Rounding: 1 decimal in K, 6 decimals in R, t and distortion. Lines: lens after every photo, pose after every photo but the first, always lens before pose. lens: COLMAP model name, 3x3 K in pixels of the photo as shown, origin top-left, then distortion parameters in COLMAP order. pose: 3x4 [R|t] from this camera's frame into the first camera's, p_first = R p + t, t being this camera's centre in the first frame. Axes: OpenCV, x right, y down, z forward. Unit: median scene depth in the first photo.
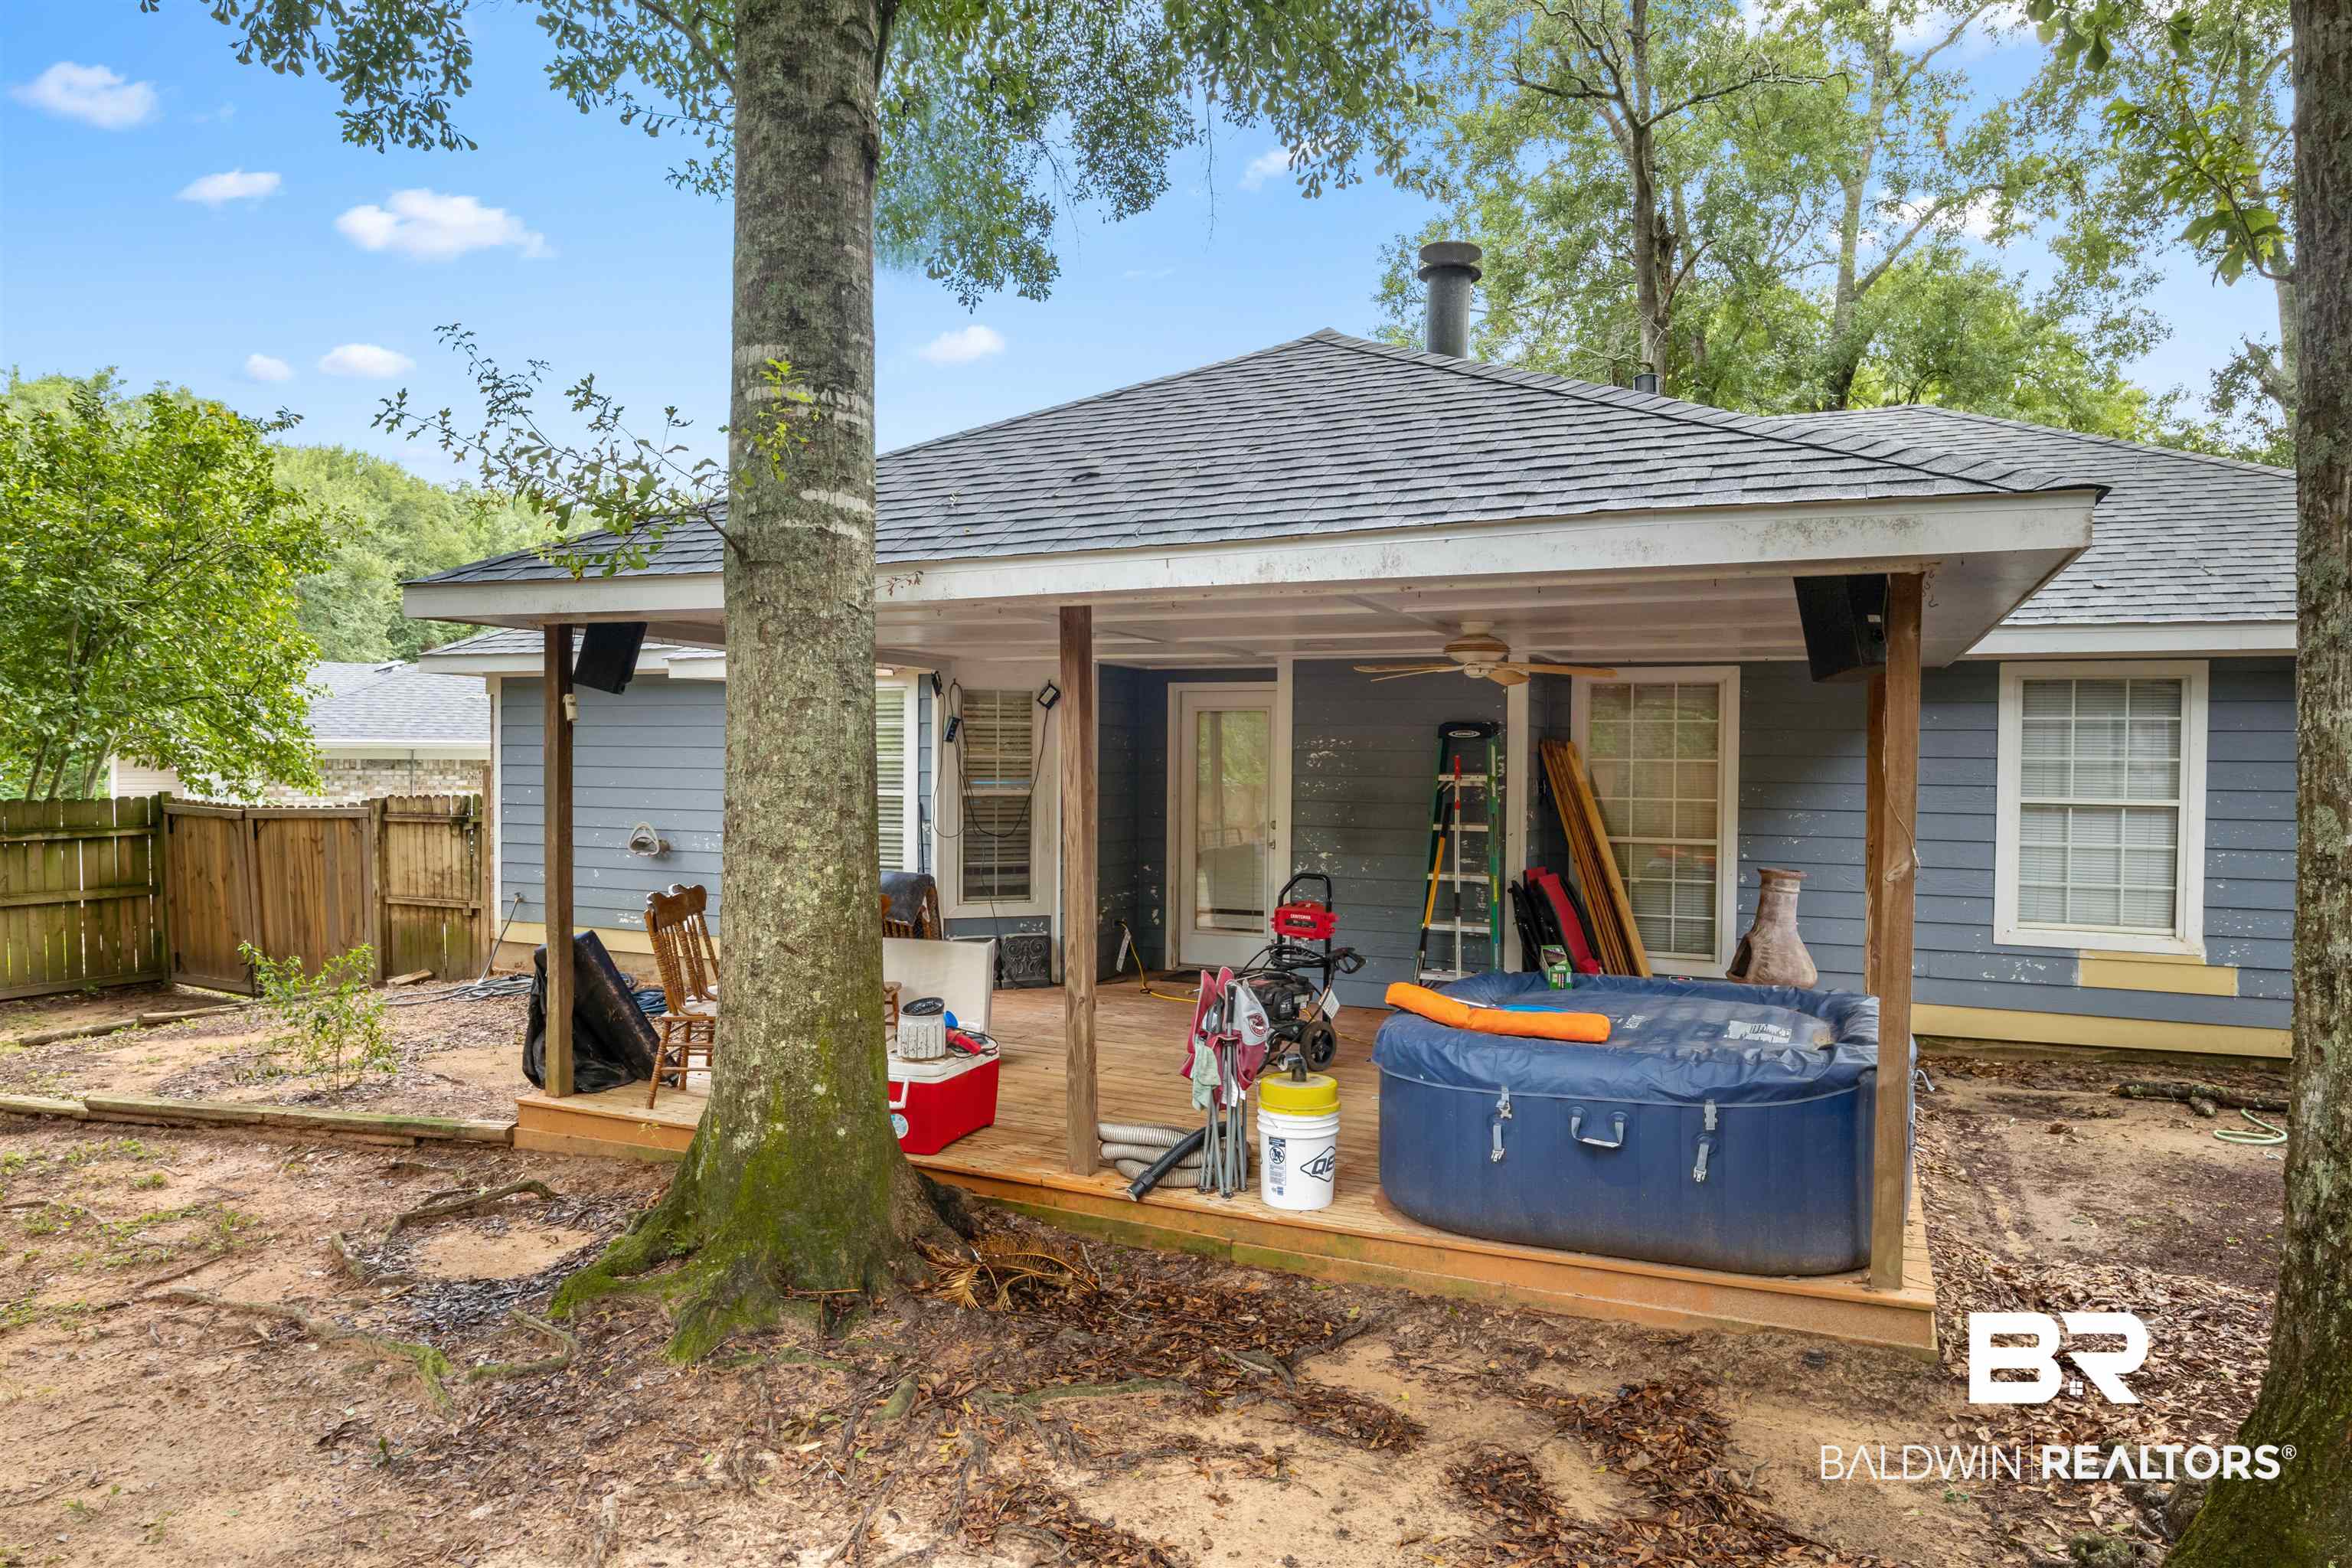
lens RADIAL K [[1449.6, 0, 1175.8], [0, 1449.6, 779.0], [0, 0, 1]] dist [-0.007661, -0.000211]
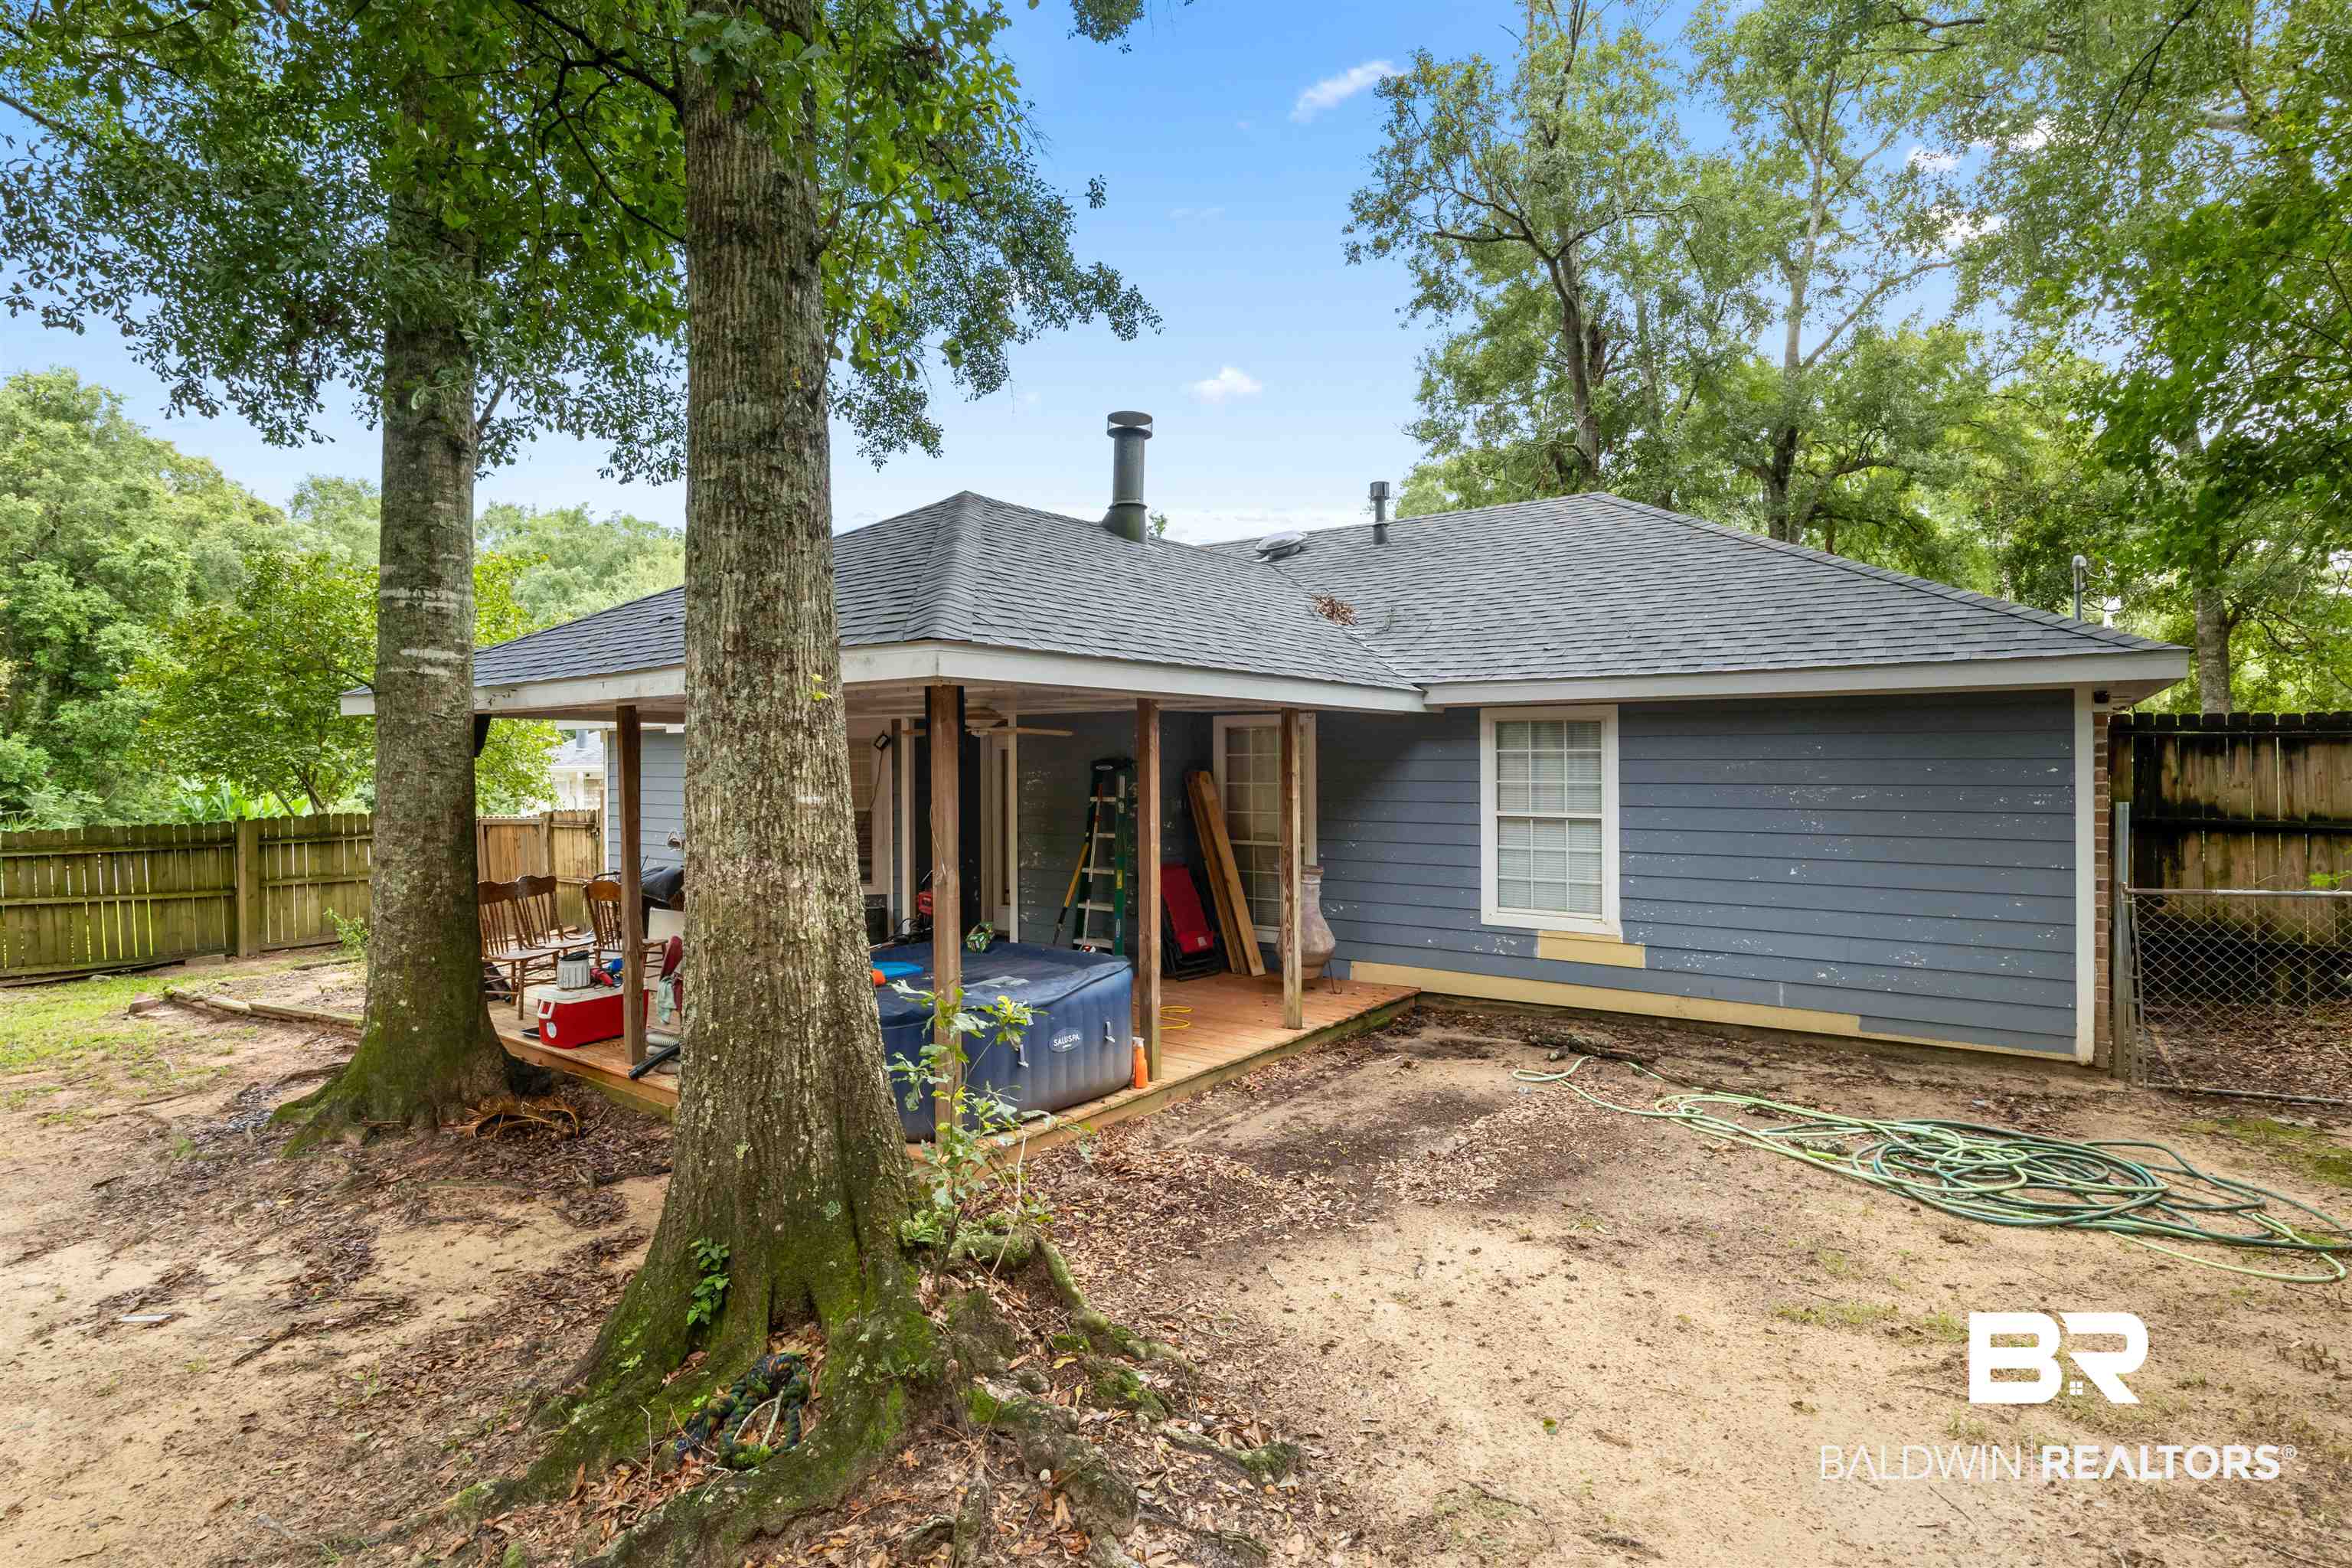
lens RADIAL K [[1166.1, 0, 1181.7], [0, 1166.1, 750.5], [0, 0, 1]] dist [-0.003518, -0.002993]
pose [[0.979279, -0.016918, -0.201807, 0.541245], [0.012473, 0.999651, -0.023280, -0.022210], [0.202130, 0.020280, 0.979149, -0.090028]]
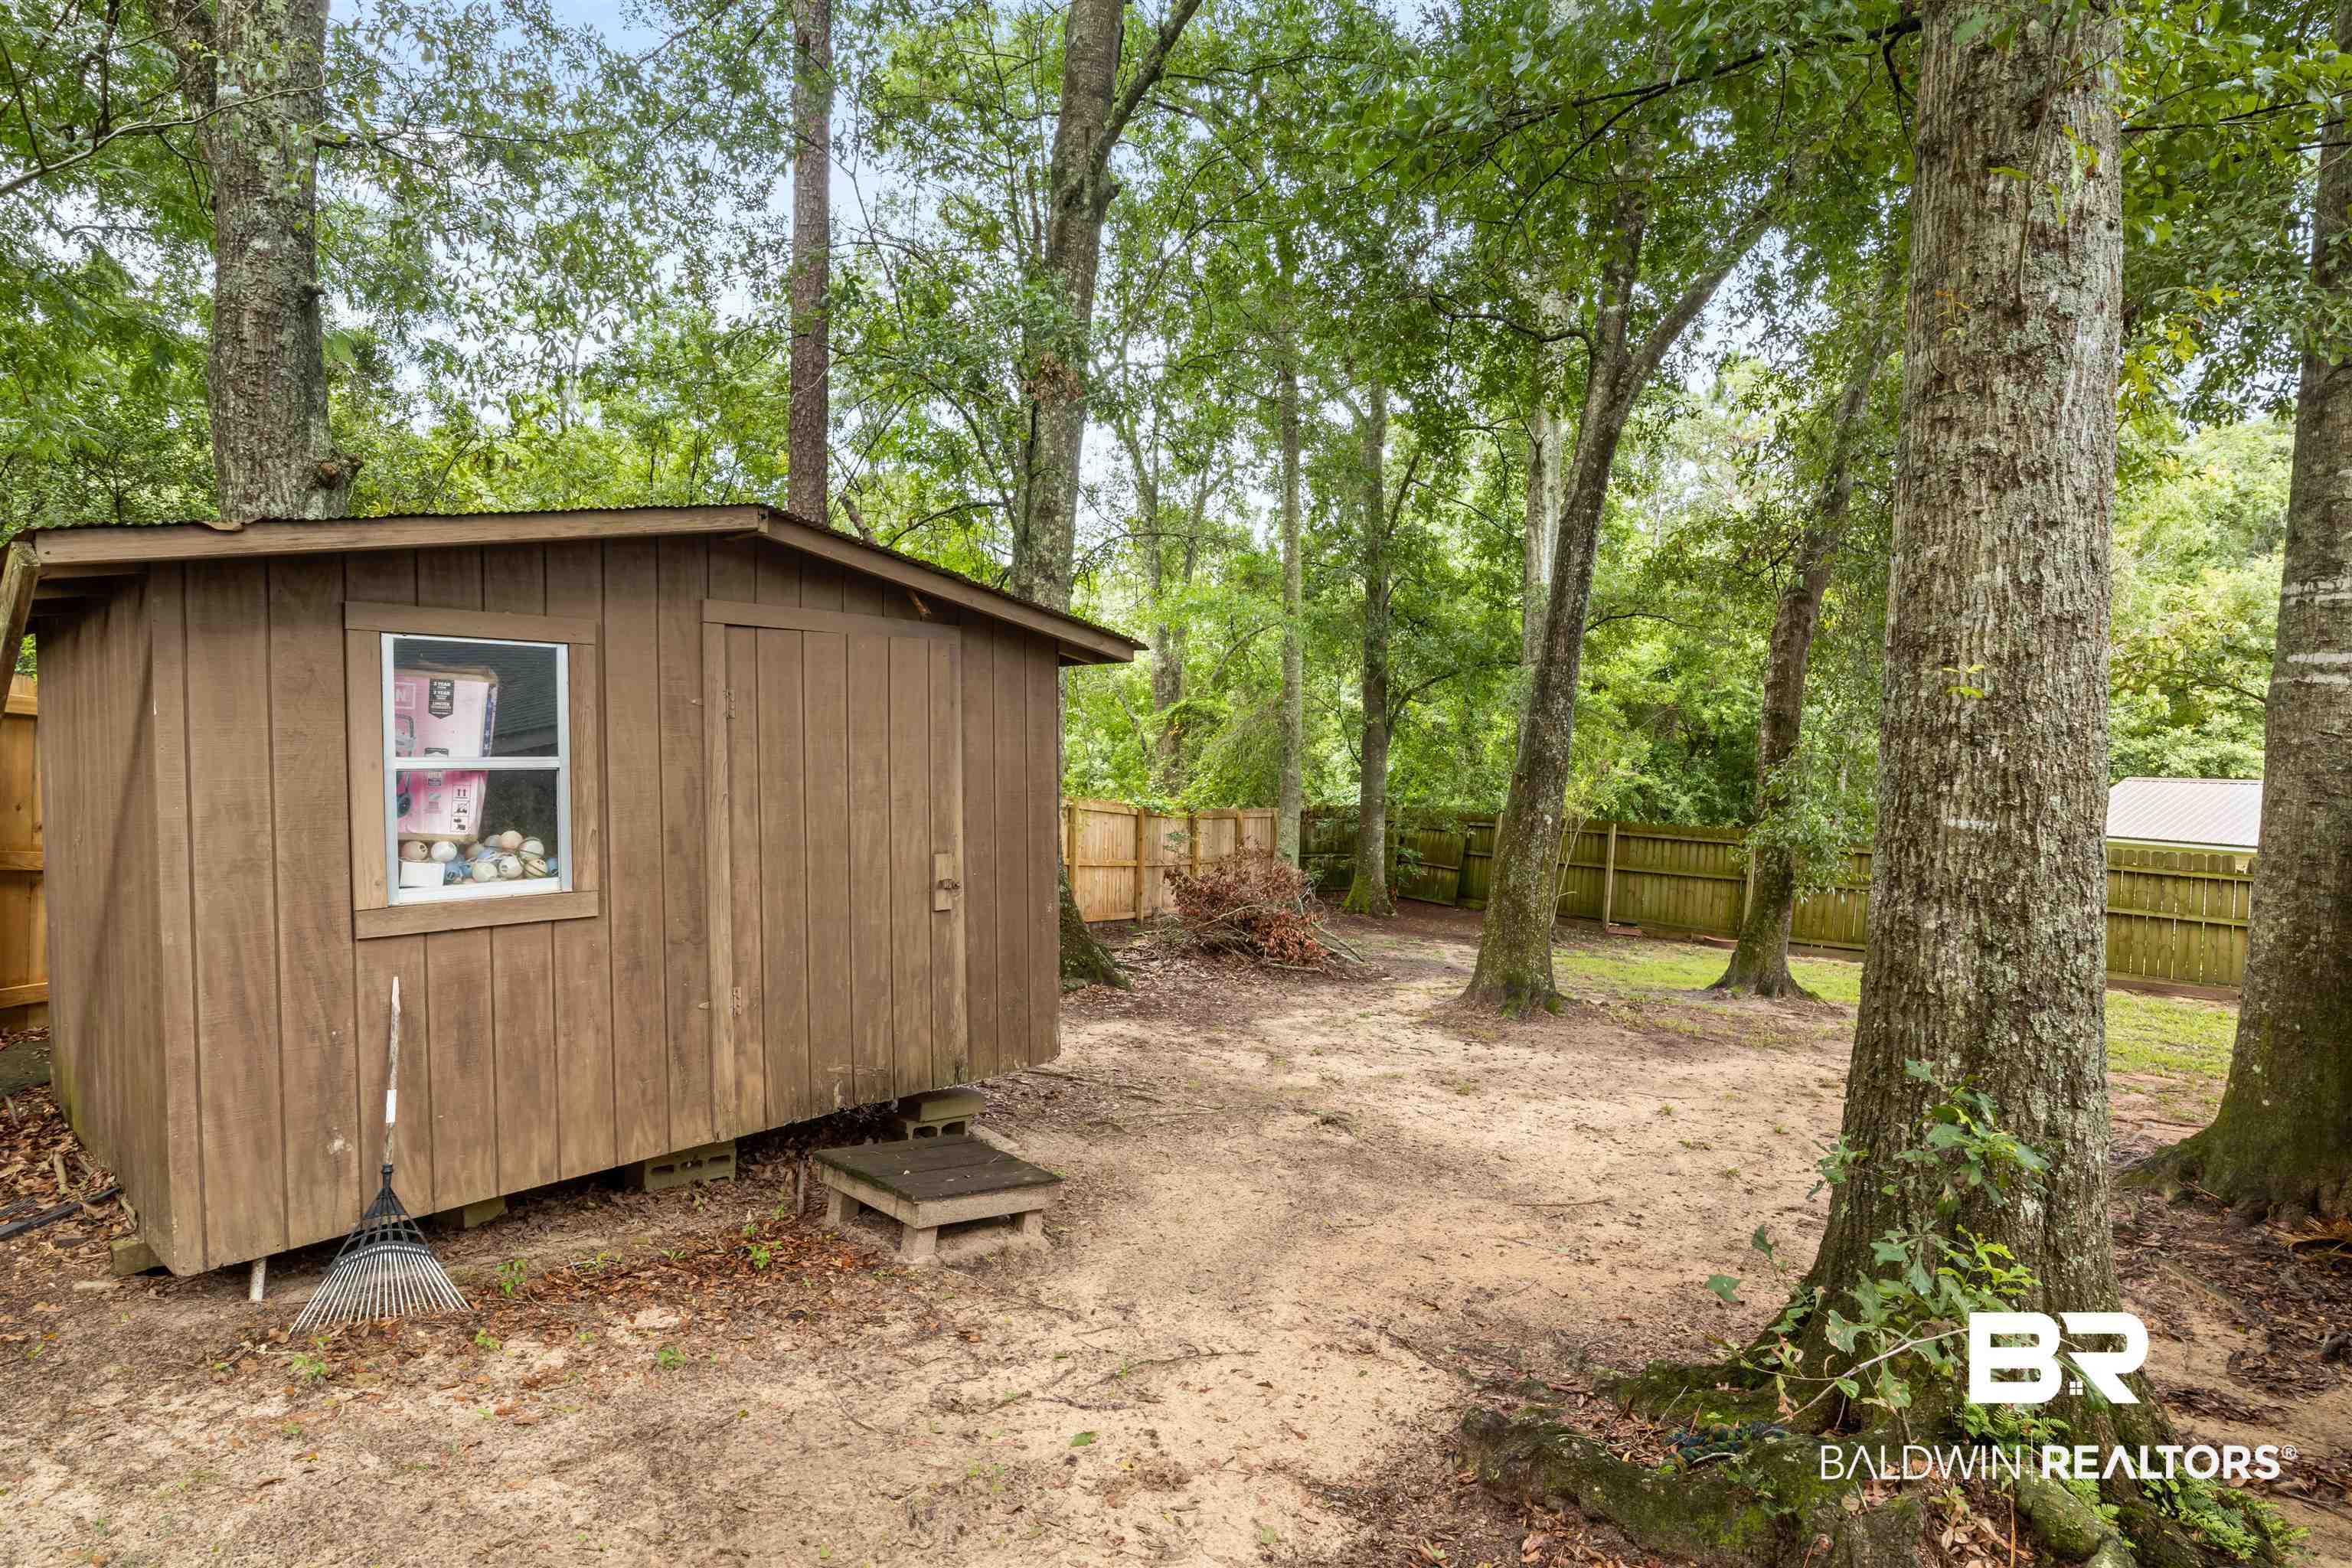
lens RADIAL K [[1166.1, 0, 1123.8], [0, 1166.1, 778.0], [0, 0, 1]] dist [-0.003518, -0.002993]
pose [[-0.284956, 0.003564, -0.958534, 0.697144], [-0.053869, 0.998353, 0.019726, -0.022613], [0.957026, 0.057257, -0.284295, 0.134110]]
